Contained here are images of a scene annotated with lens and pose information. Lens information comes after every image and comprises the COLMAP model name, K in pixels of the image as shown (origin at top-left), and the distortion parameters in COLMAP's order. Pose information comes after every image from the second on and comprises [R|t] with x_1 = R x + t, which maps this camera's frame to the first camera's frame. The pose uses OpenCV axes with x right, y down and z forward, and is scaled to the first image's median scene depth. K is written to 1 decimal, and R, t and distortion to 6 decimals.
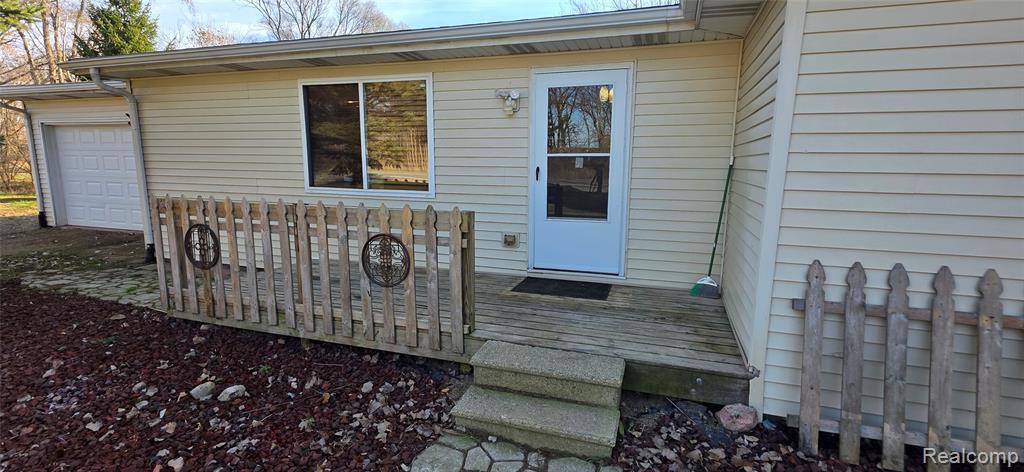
lens RADIAL K [[463.8, 0, 512.0], [0, 463.8, 236.0], [0, 0, 1]] dist [0.001522, 0.000159]
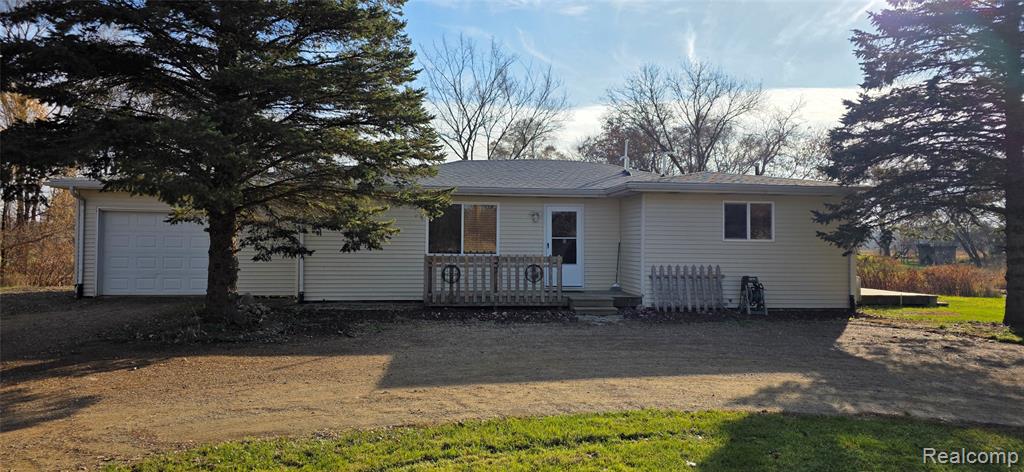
lens RADIAL K [[655.3, 0, 512.0], [0, 655.3, 236.0], [0, 0, 1]] dist [0.003463, 0.000591]
pose [[0.892875, 0.001987, 0.450300, -1.994630], [0.068994, 0.987579, -0.141162, 0.343597], [-0.444987, 0.157108, 0.881648, -2.332597]]
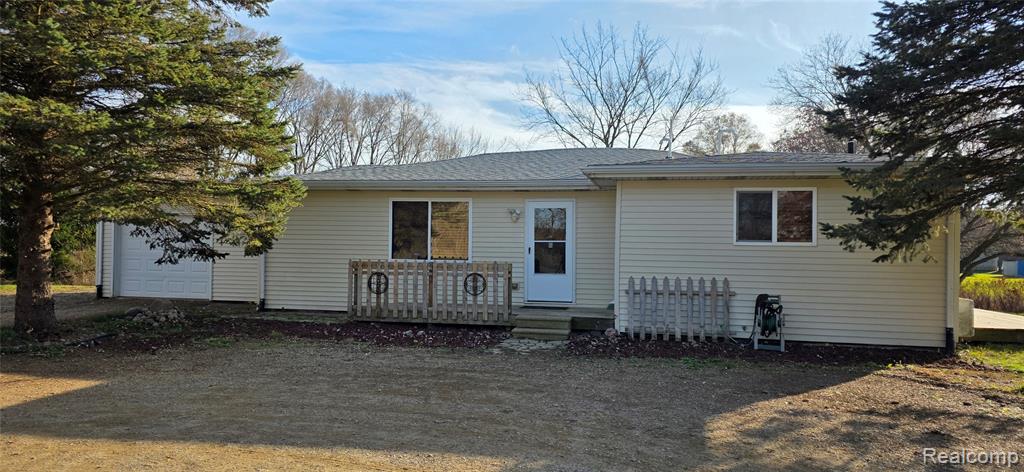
lens RADIAL K [[670.6, 0, 512.0], [0, 670.6, 236.0], [0, 0, 1]] dist [-0.001210, -0.001021]
pose [[0.993701, 0.005445, 0.111935, -0.407783], [0.013976, 0.985001, -0.171983, 0.351711], [-0.111192, 0.172464, 0.978720, -2.146065]]
